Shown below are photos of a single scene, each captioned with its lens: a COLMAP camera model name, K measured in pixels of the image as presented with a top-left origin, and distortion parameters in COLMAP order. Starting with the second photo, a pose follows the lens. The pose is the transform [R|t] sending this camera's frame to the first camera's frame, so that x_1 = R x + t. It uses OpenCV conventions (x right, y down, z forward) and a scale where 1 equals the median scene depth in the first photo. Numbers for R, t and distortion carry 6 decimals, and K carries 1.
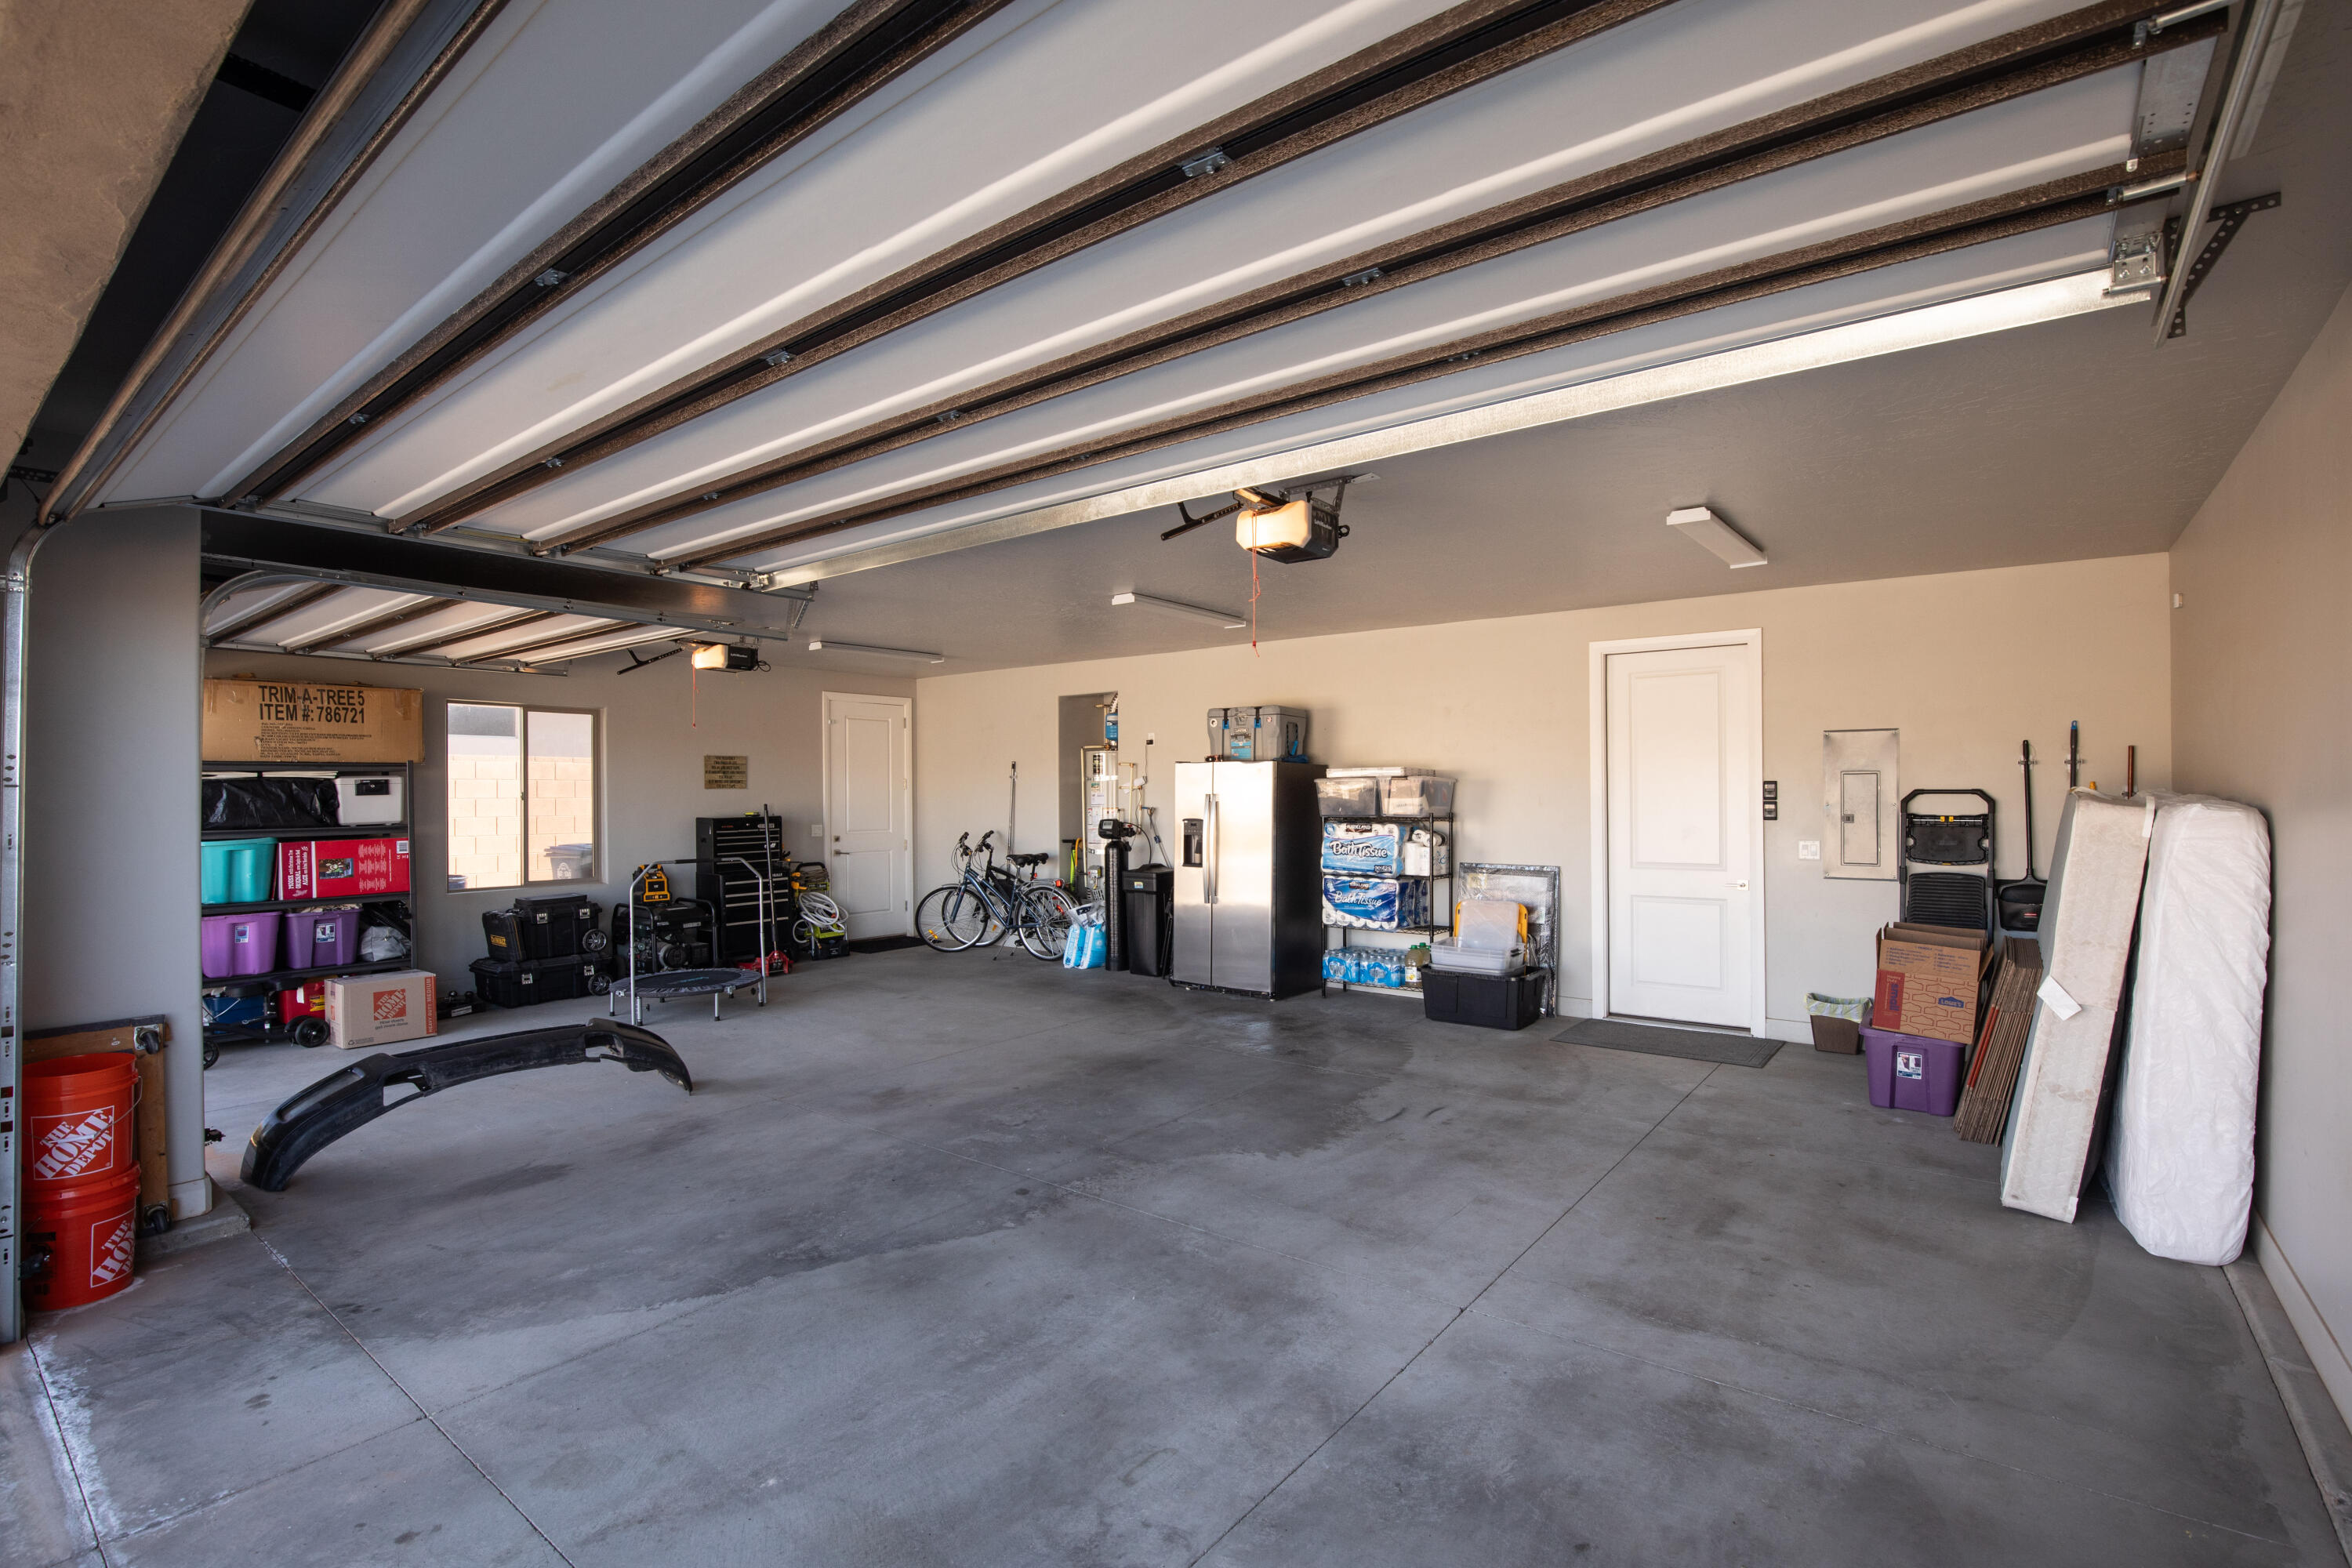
lens RADIAL K [[1094.8, 0, 1176.0], [0, 1094.8, 784.0], [0, 0, 1]] dist [-0.031456, -0.000099]
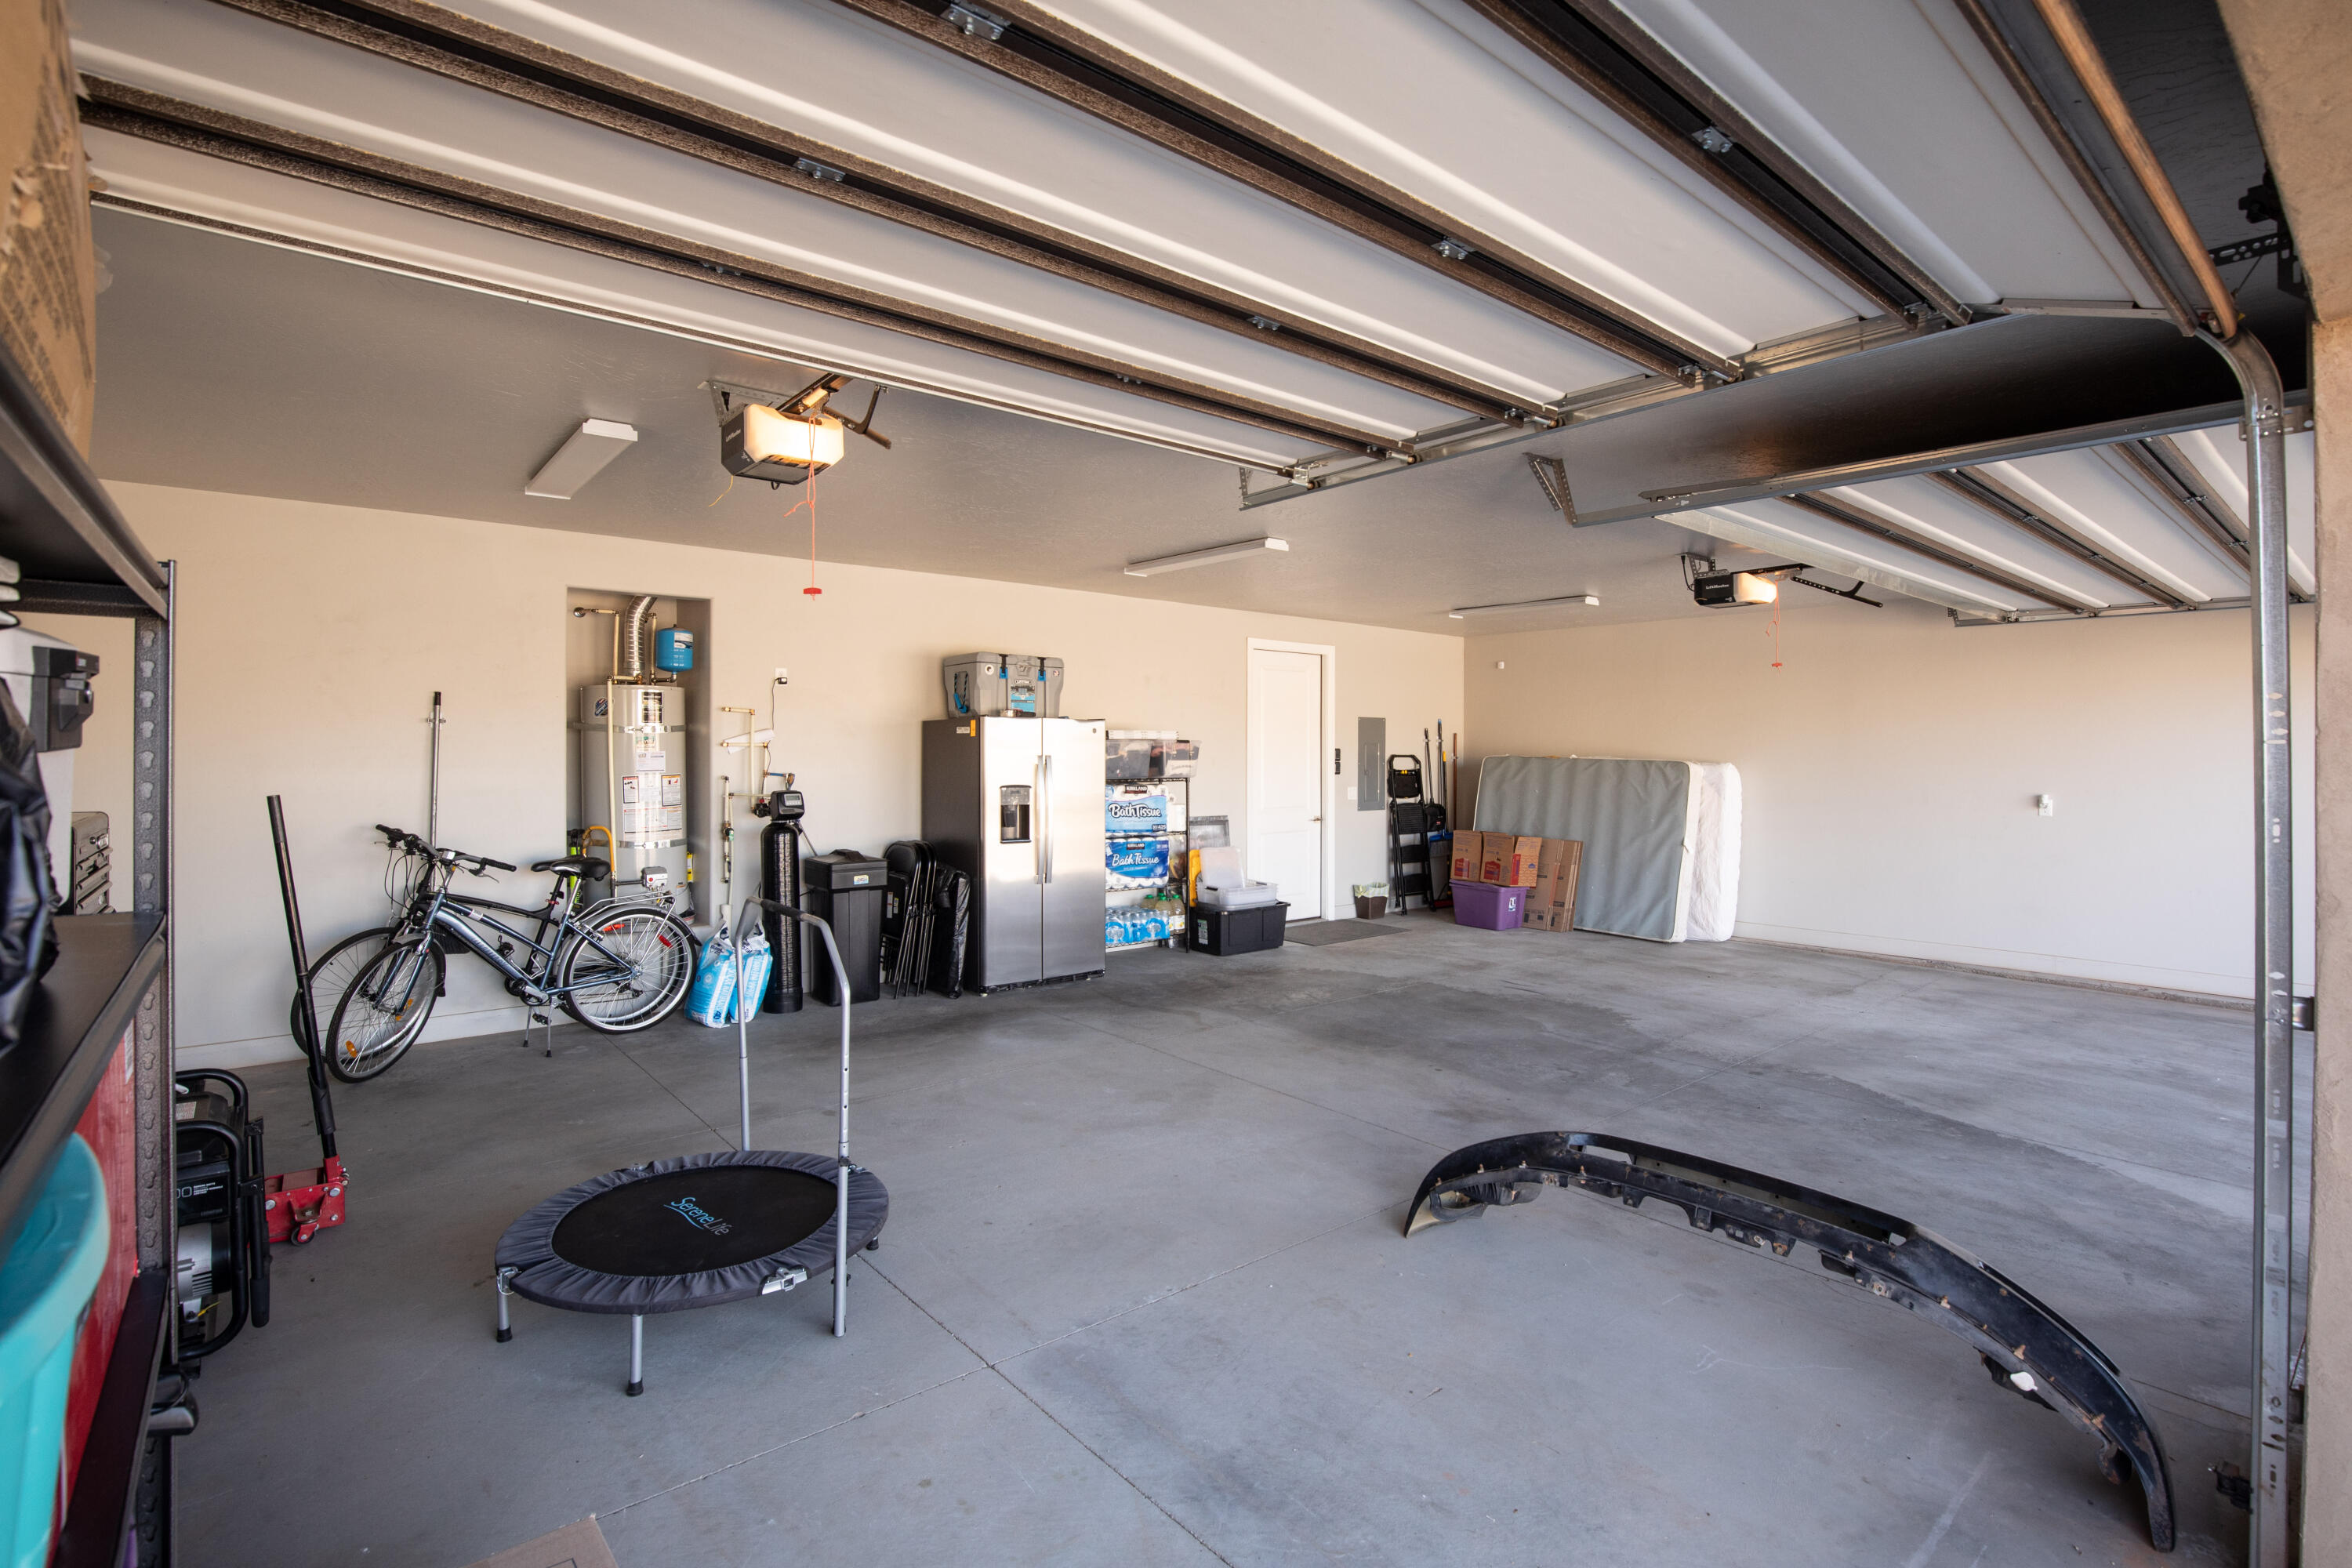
lens RADIAL K [[1082.3, 0, 1170.3], [0, 1082.3, 740.6], [0, 0, 1]] dist [-0.029386, 0.000182]
pose [[0.217783, 0.016930, 0.975850, -0.977534], [-0.012819, 0.999813, -0.014485, 0.010927], [-0.975913, -0.009355, 0.217959, 0.908494]]
